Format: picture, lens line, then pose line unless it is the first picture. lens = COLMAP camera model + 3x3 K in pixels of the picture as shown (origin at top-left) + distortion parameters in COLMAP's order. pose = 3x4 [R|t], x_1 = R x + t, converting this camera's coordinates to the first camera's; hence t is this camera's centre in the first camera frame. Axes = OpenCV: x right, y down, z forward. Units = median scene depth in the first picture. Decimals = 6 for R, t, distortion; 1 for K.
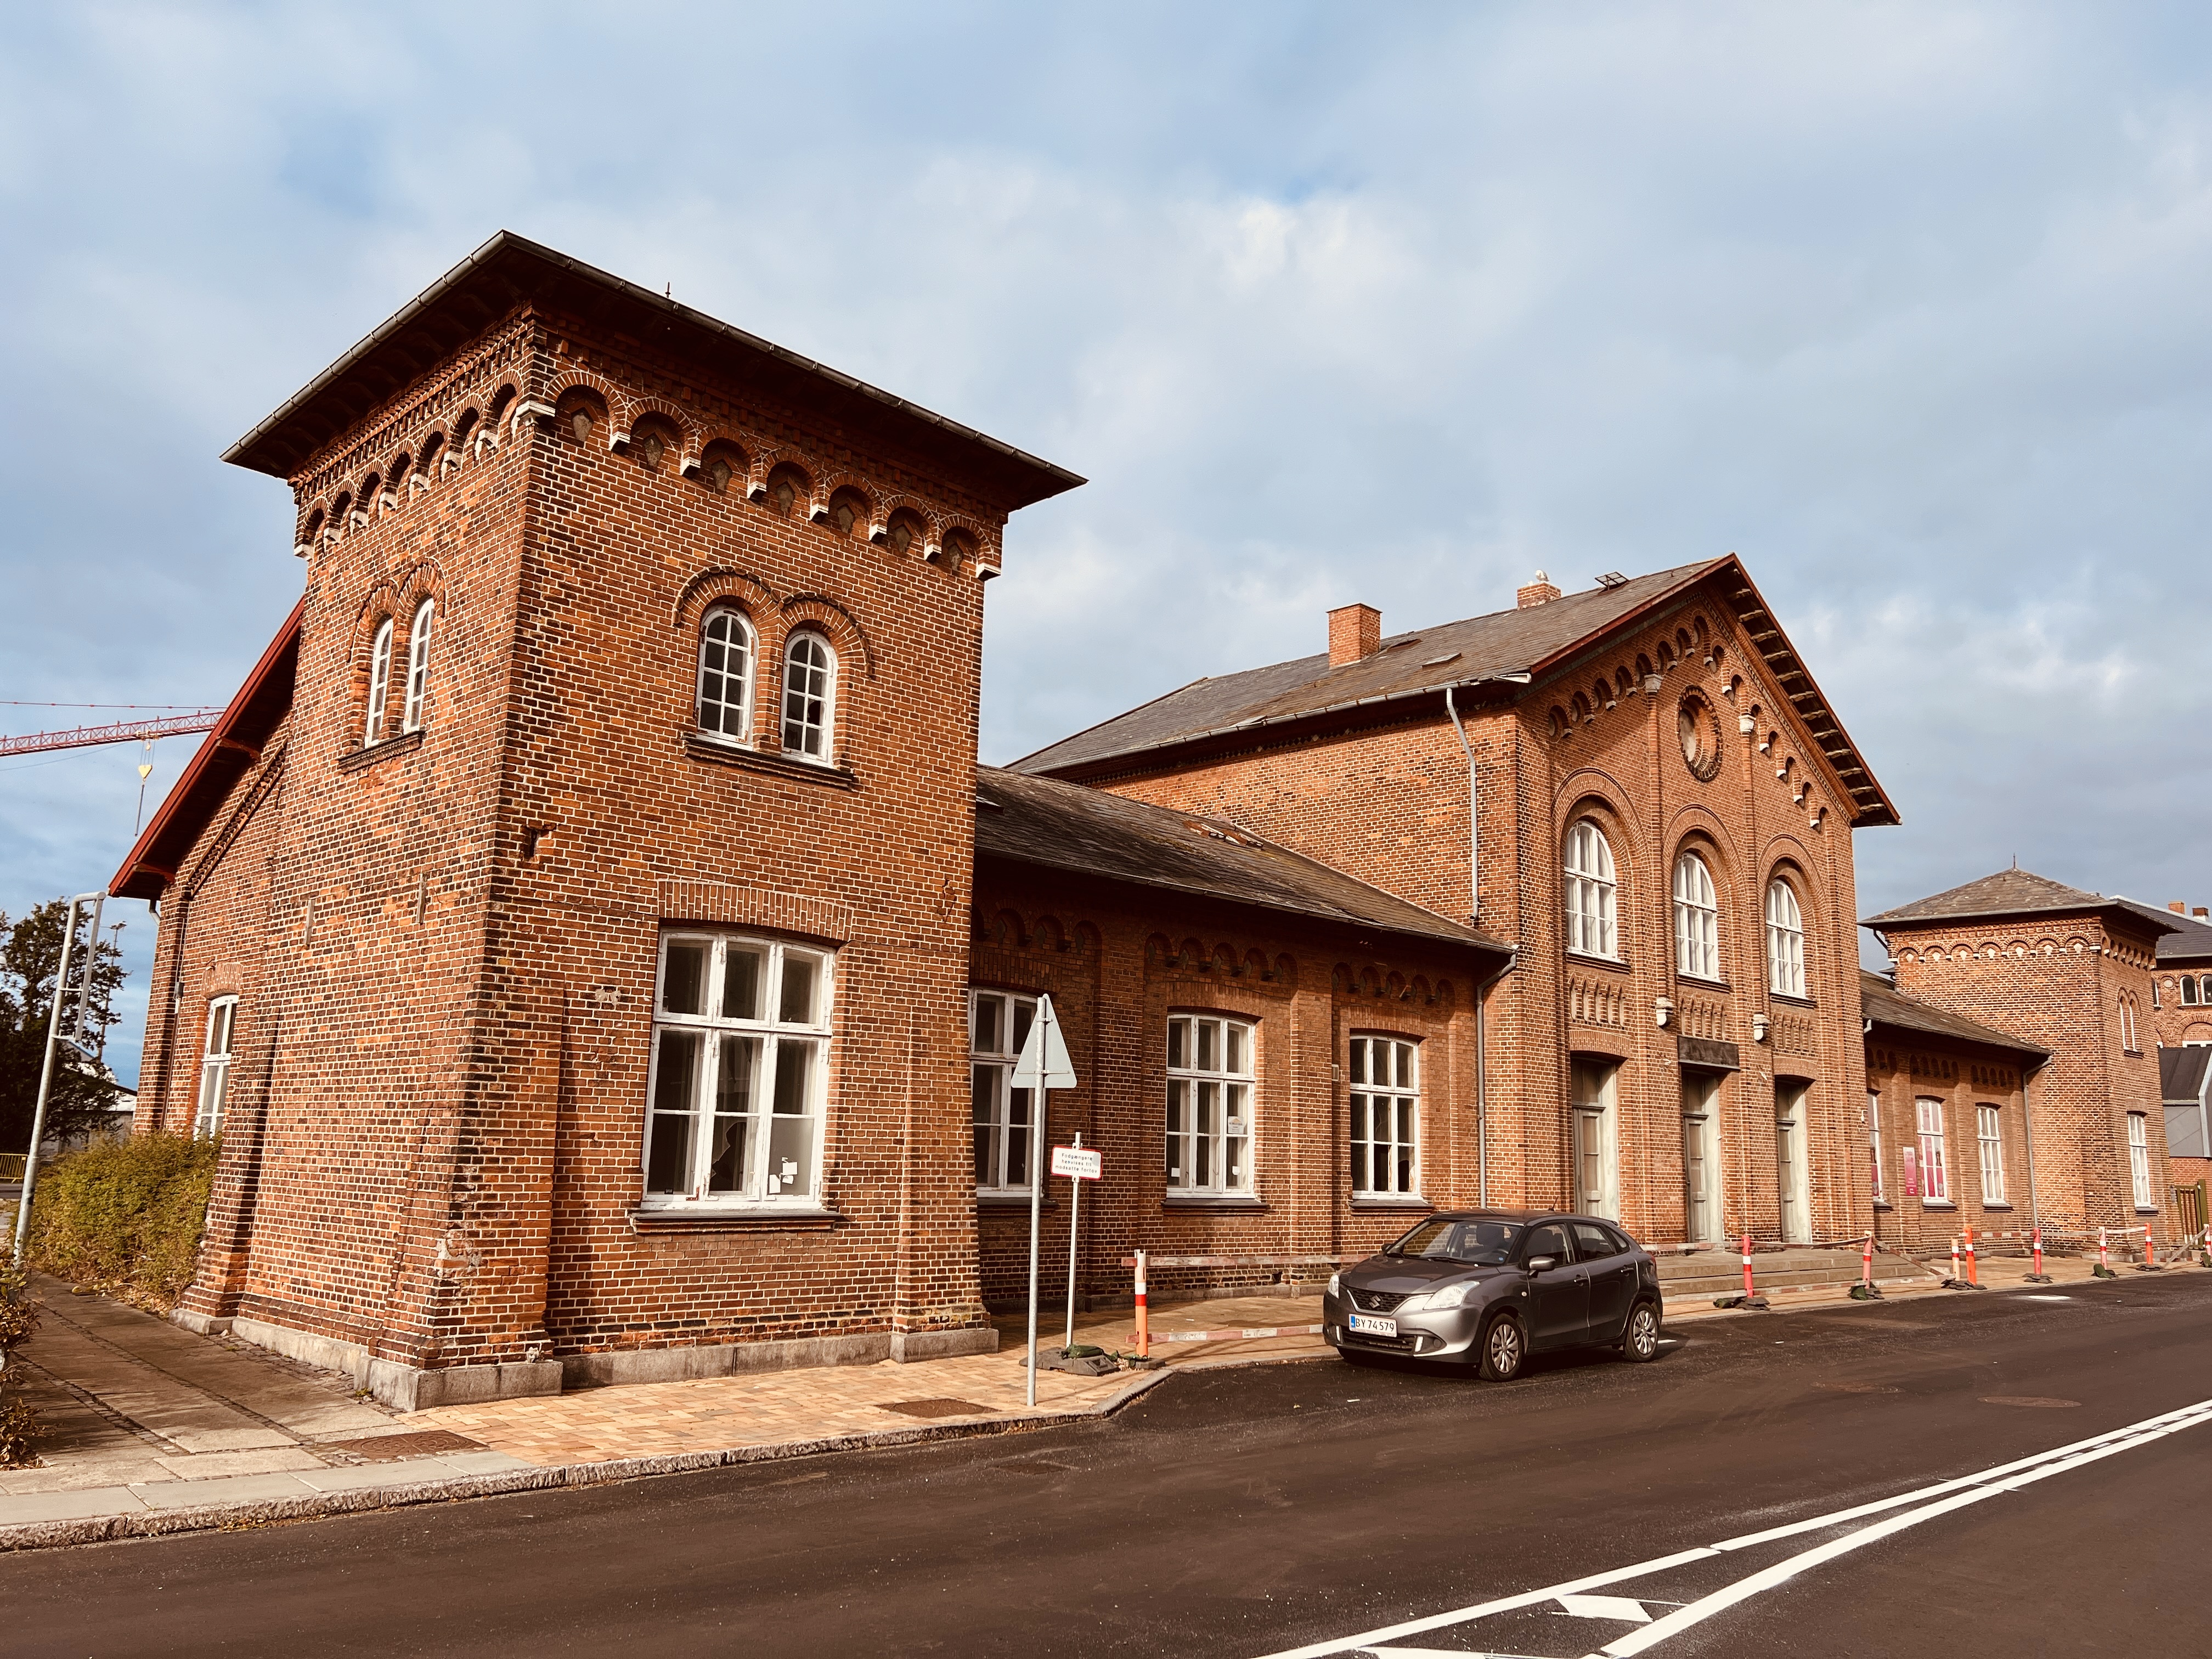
lens RADIAL K [[1638.2, 0, 1098.3], [0, 1638.2, 845.7], [0, 0, 1]] dist [0.035721, -0.053321]
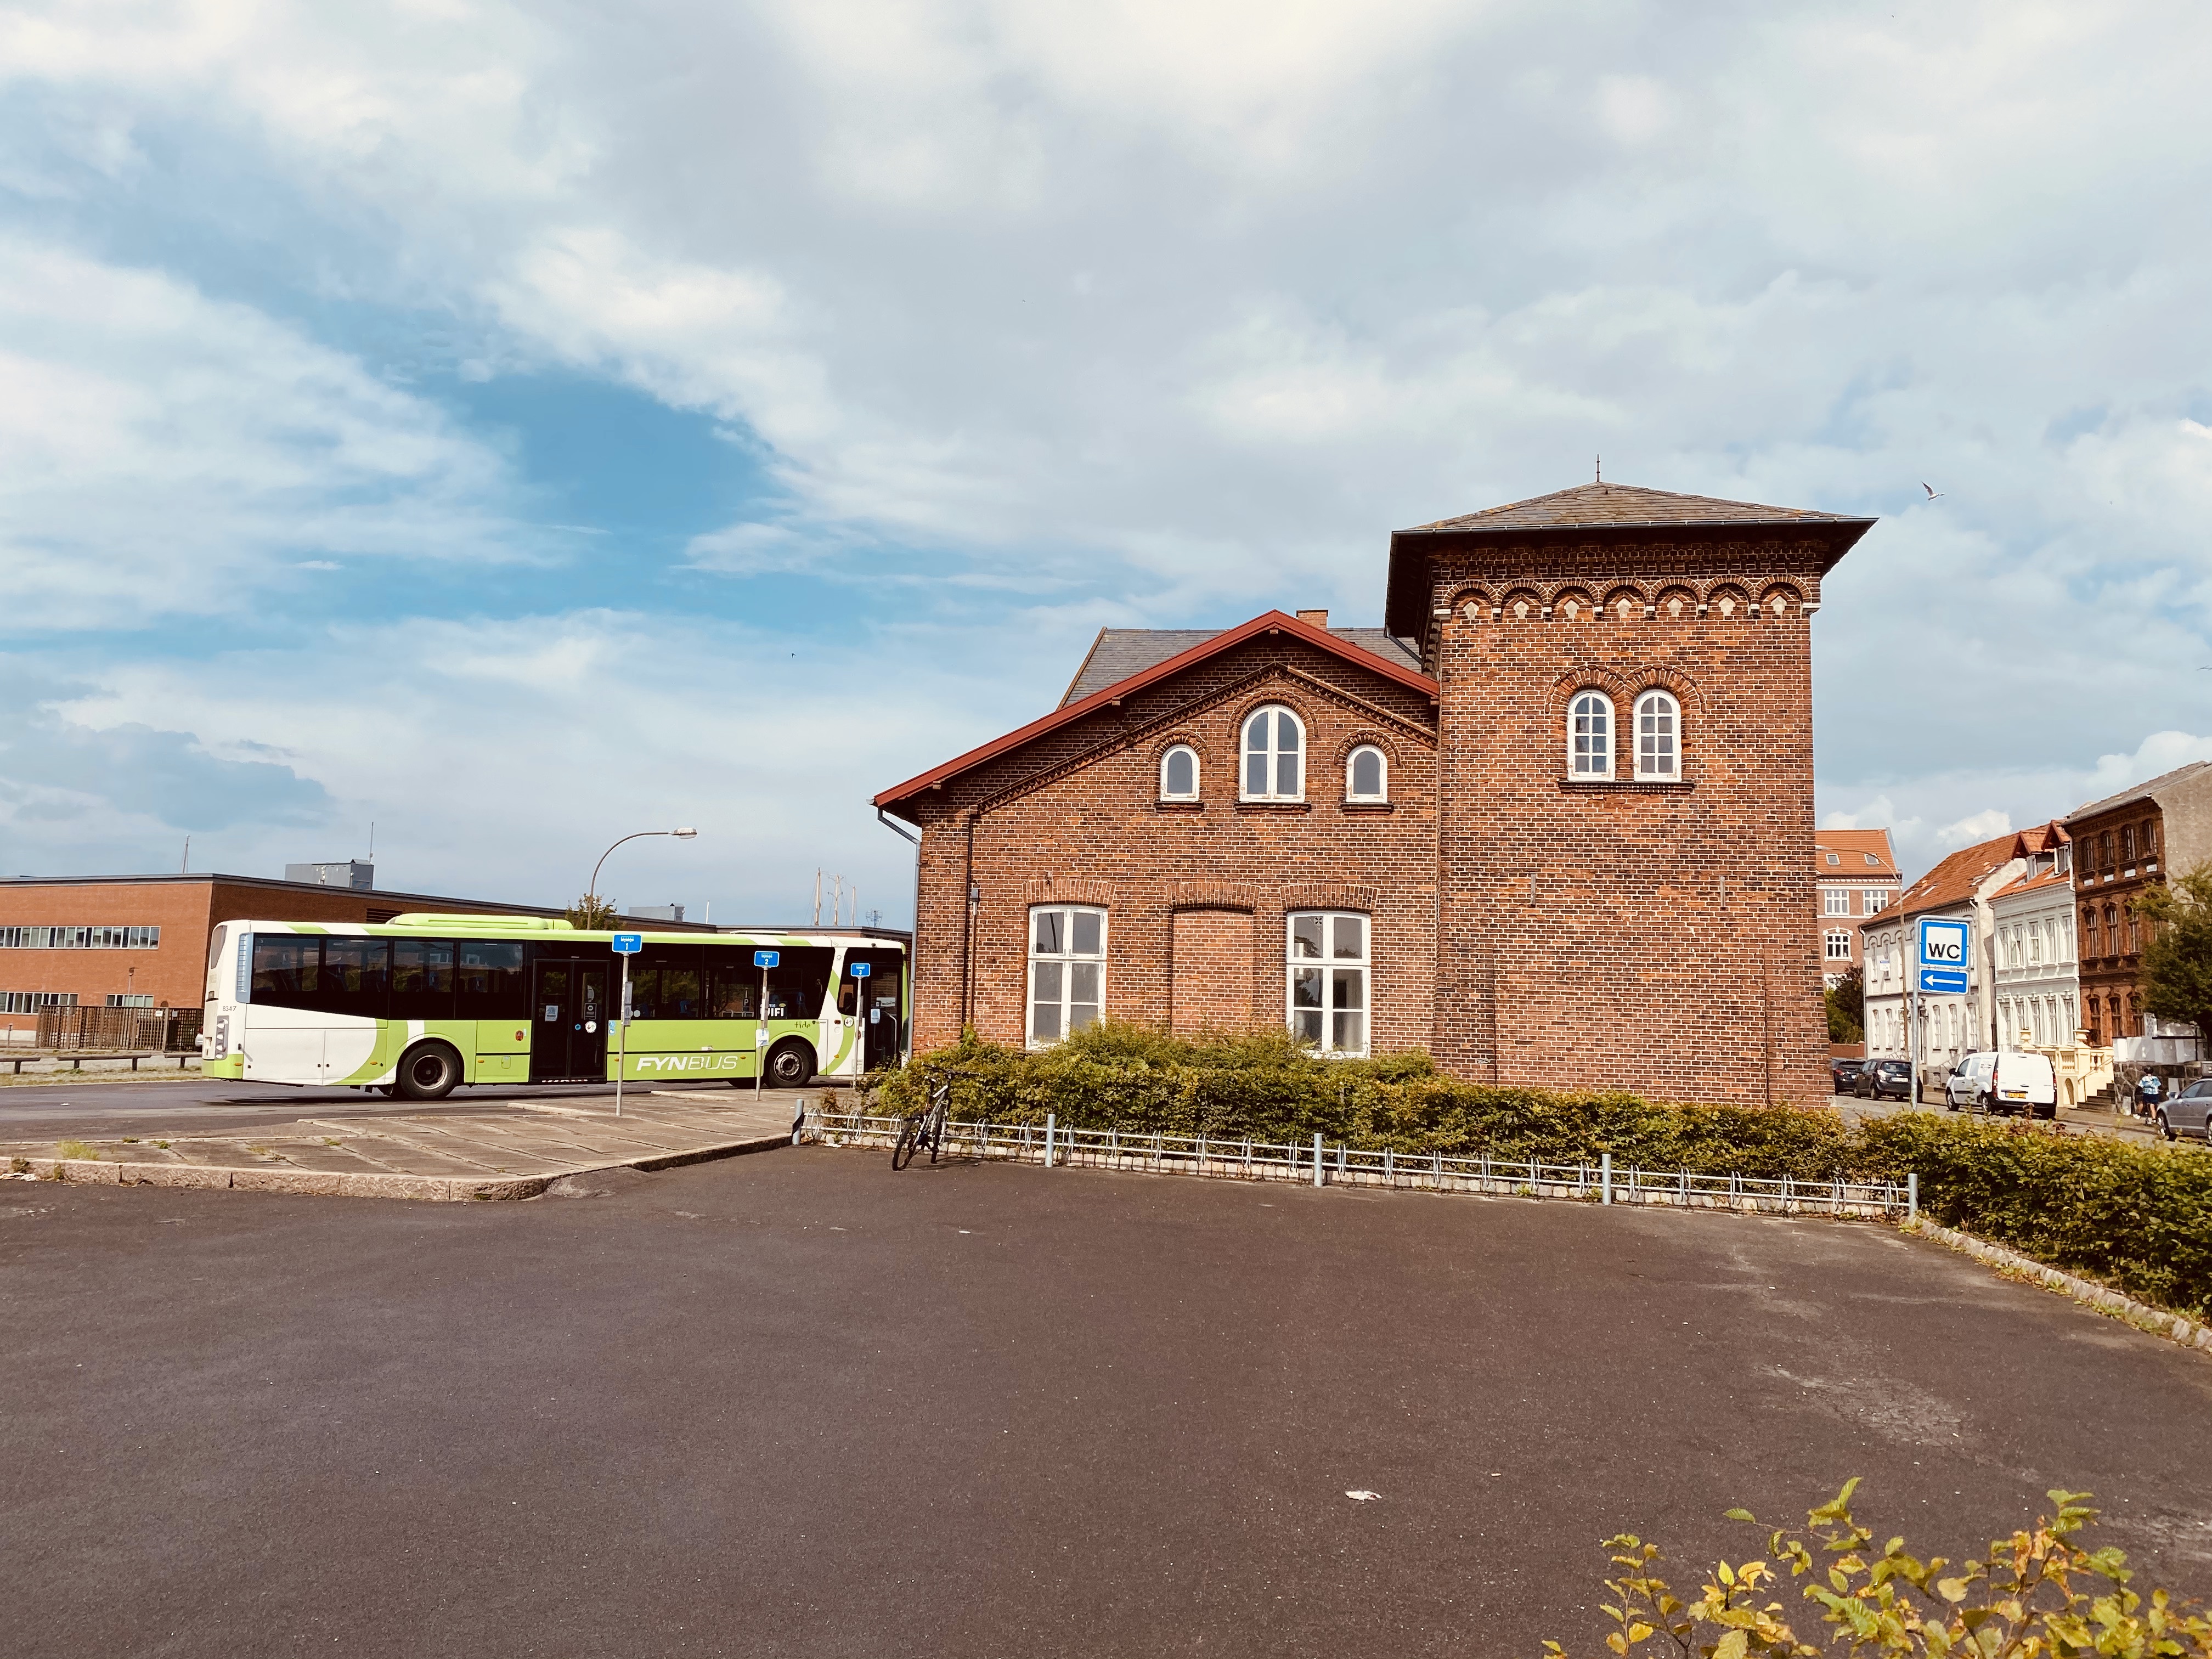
lens RADIAL K [[1675.4, 0, 1038.6], [0, 1675.4, 818.4], [0, 0, 1]] dist [0.053915, -0.090176]
pose [[0.829652, 0.064534, 0.554538, -1.611112], [-0.109839, 0.992751, 0.048801, -0.040275], [-0.547369, -0.101397, 0.830726, -0.009259]]
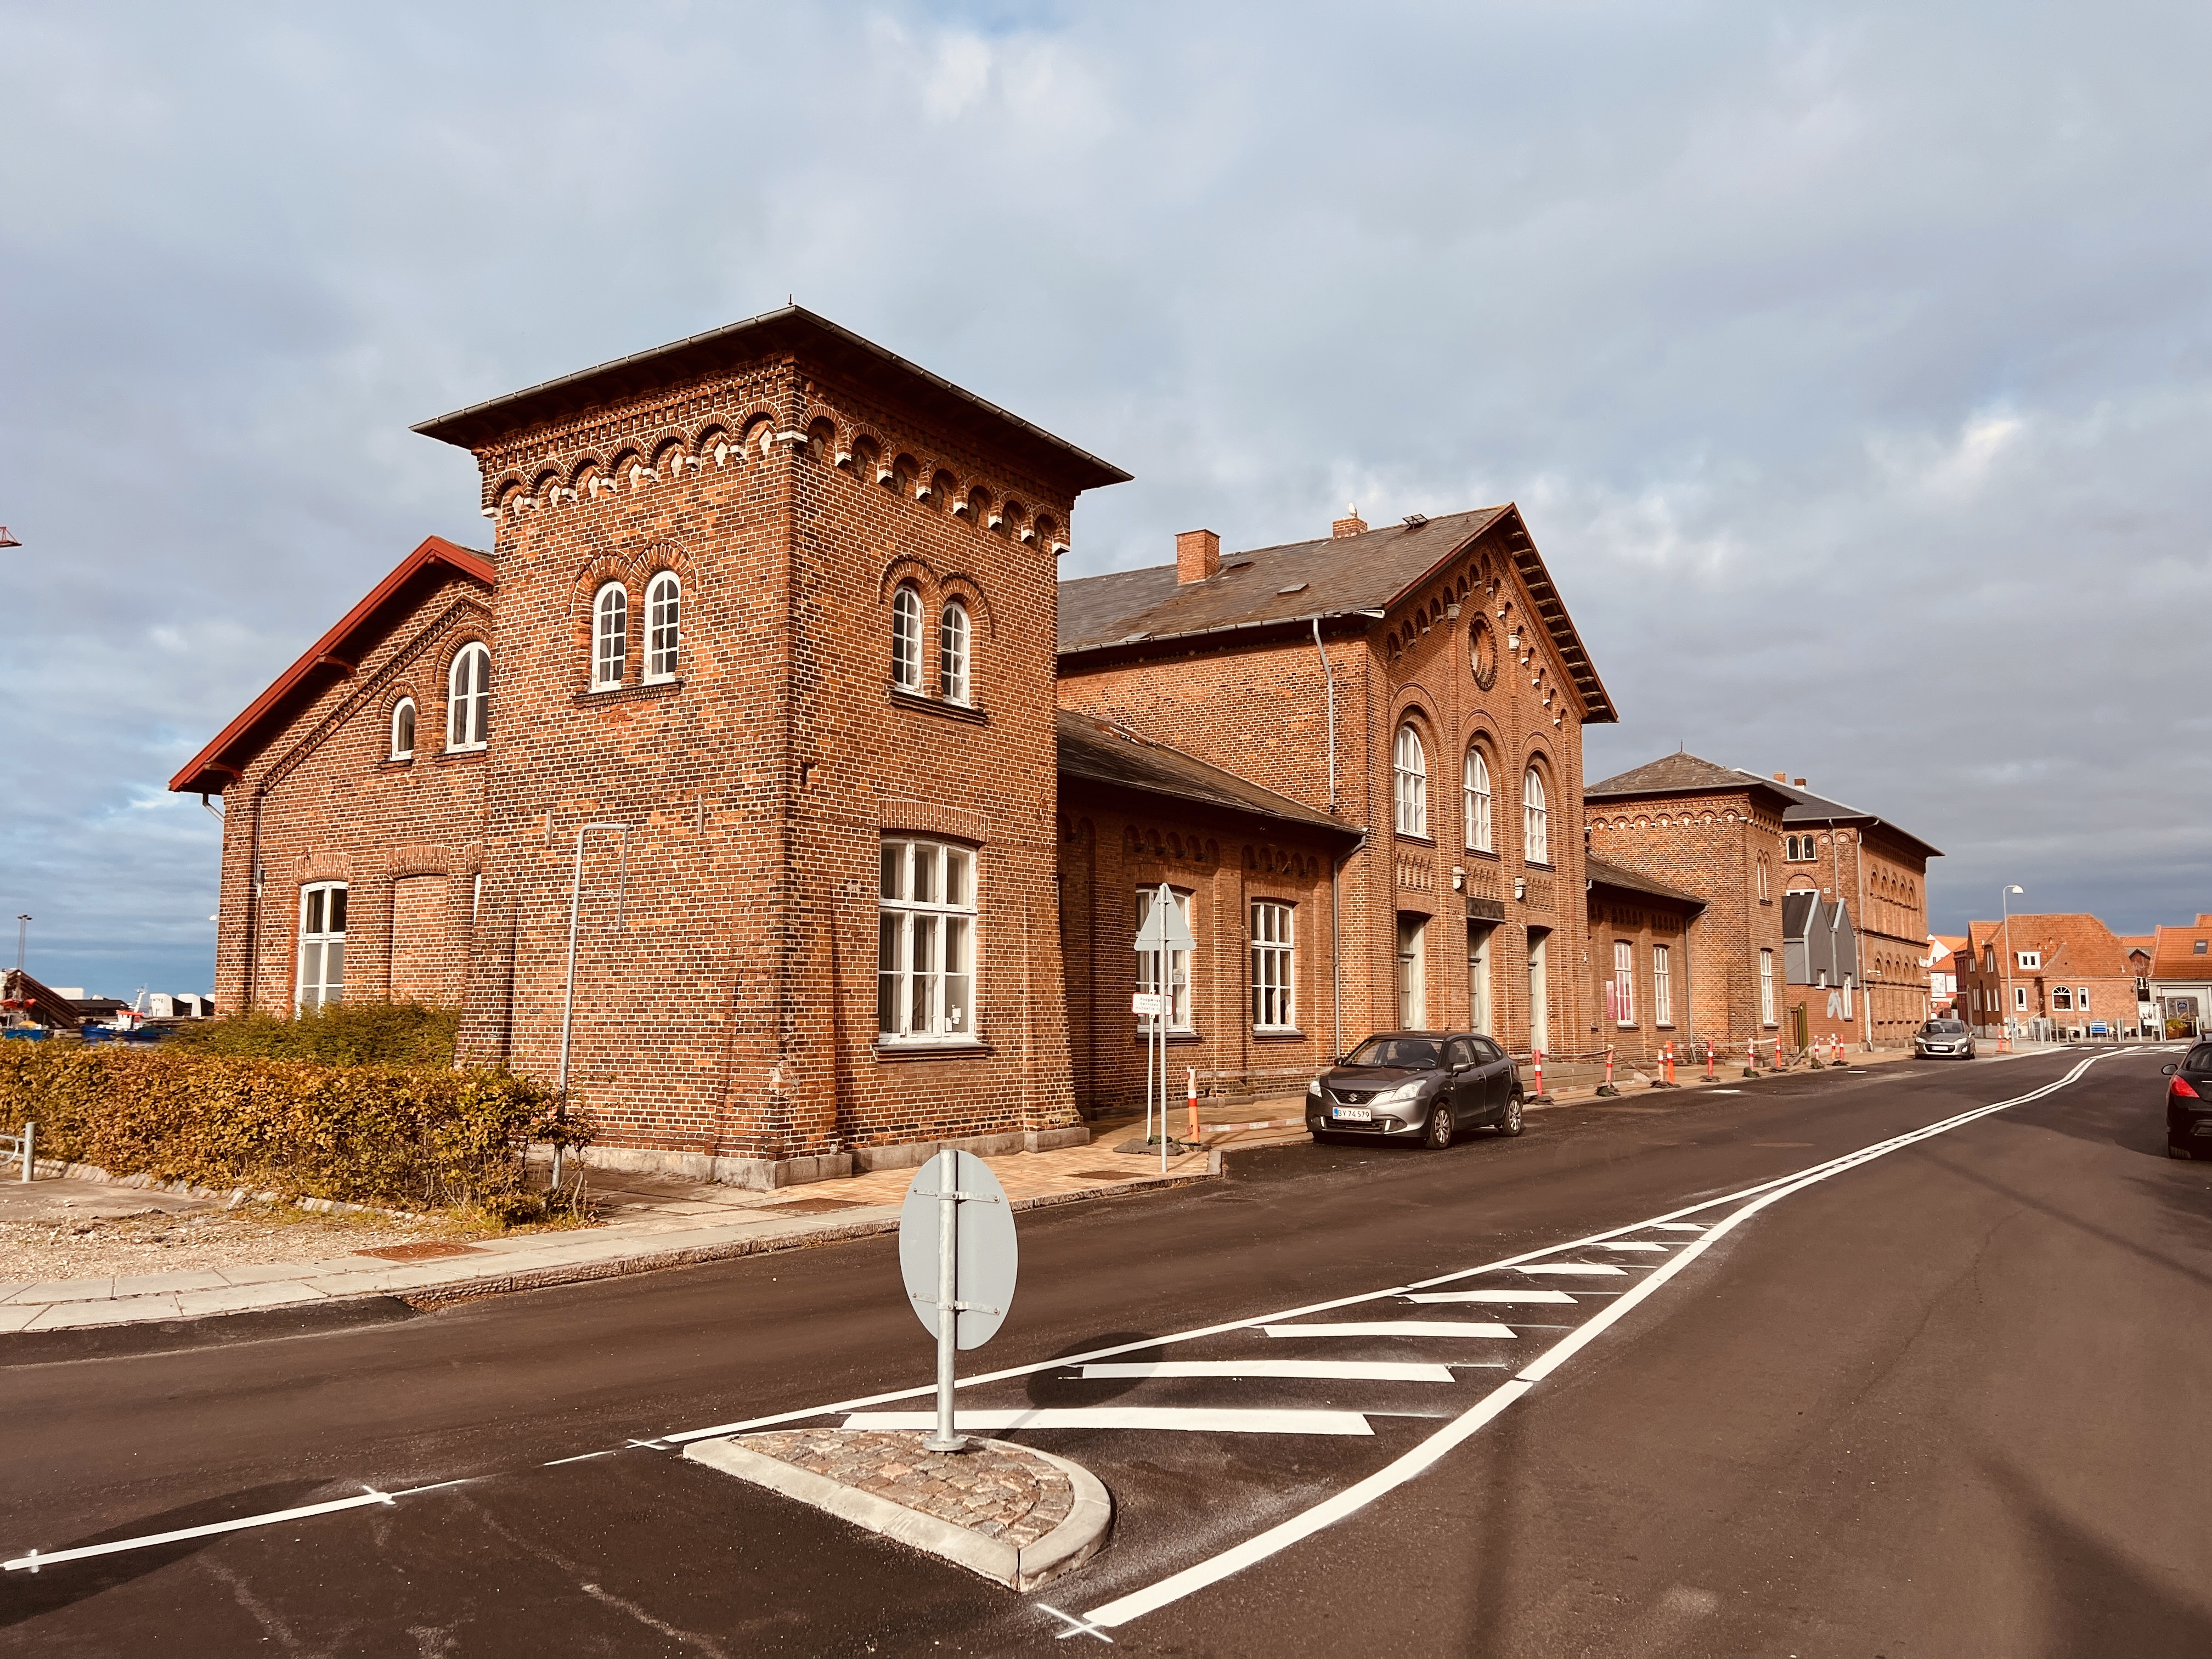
lens RADIAL K [[1638.2, 0, 1124.2], [0, 1638.2, 842.4], [0, 0, 1]] dist [0.035721, -0.053321]
pose [[0.976884, -0.005424, 0.213700, -0.305720], [-0.012950, 0.996340, 0.084488, -0.050377], [-0.213376, -0.085302, 0.973239, -0.281650]]
